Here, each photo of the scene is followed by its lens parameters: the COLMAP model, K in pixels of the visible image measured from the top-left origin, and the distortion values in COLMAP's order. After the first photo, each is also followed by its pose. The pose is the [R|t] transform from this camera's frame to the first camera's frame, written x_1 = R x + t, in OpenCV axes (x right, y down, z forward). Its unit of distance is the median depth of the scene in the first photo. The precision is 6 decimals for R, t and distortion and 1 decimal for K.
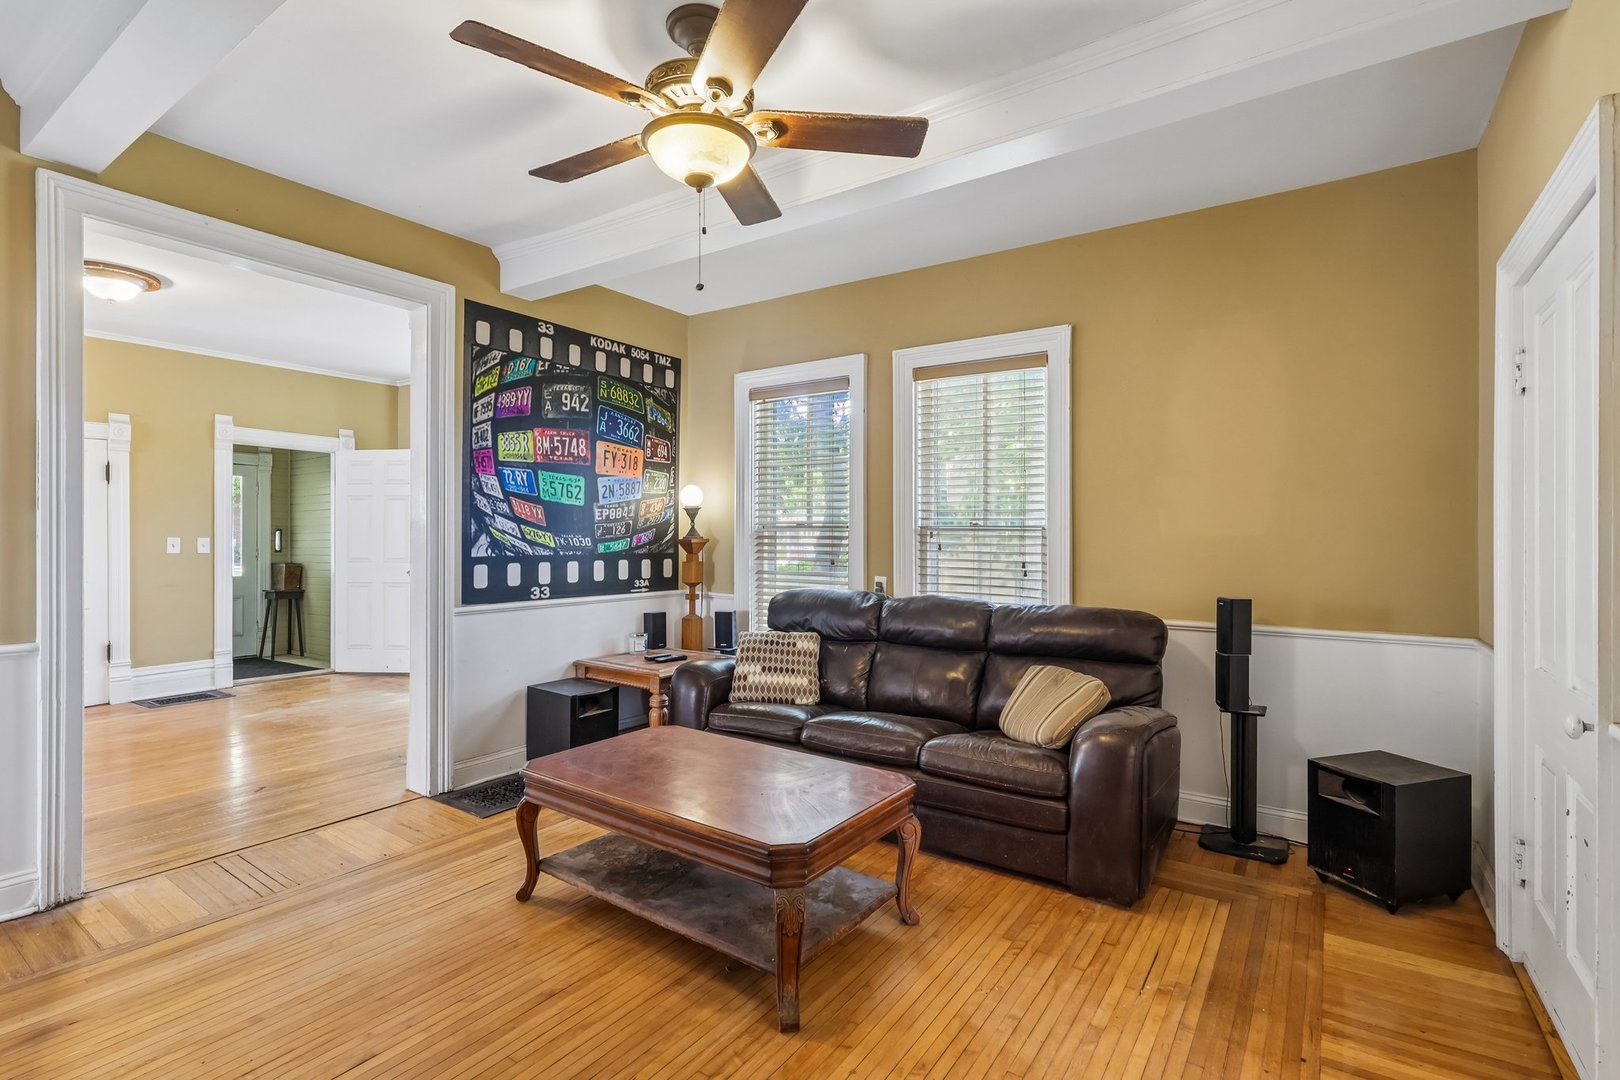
lens RADIAL K [[747.2, 0, 802.5], [0, 747.2, 531.0], [0, 0, 1]] dist [-0.001667, 0.000786]
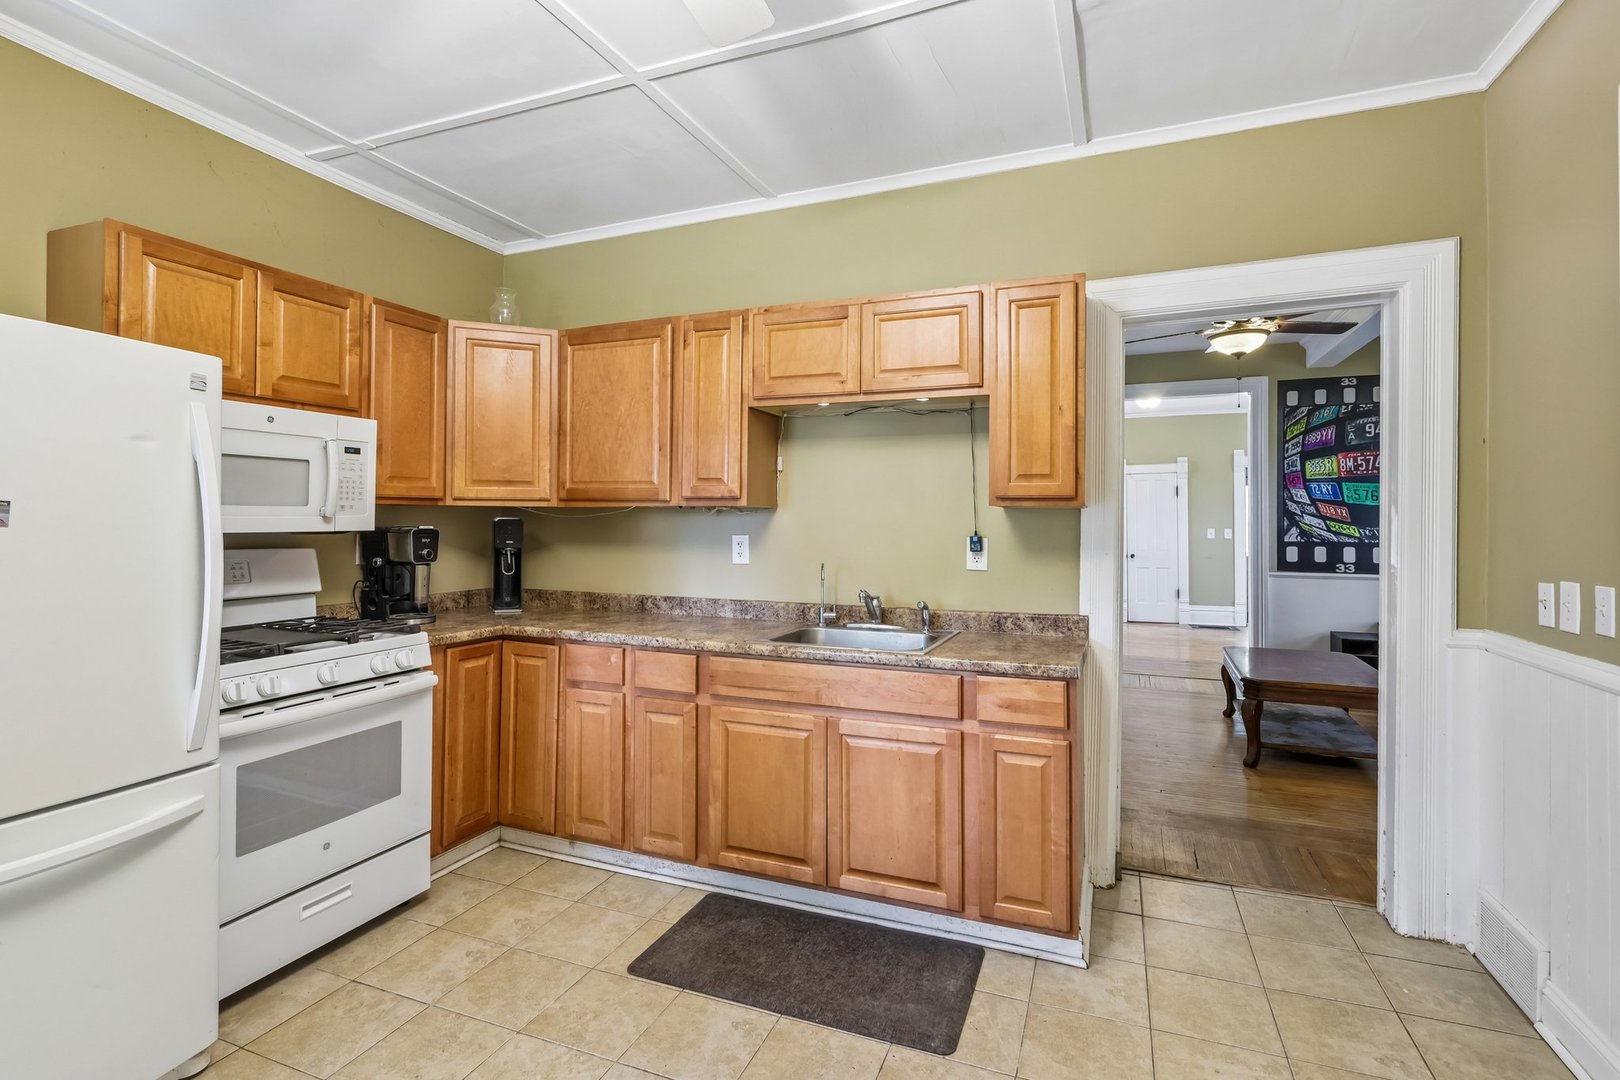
lens RADIAL K [[747.2, 0, 818.6], [0, 747.2, 514.8], [0, 0, 1]] dist [-0.001667, 0.000786]
pose [[0.223078, -0.013198, -0.974711, 0.844698], [0.001046, 0.999911, -0.013300, -0.001501], [0.974800, 0.001947, 0.223072, -0.305887]]
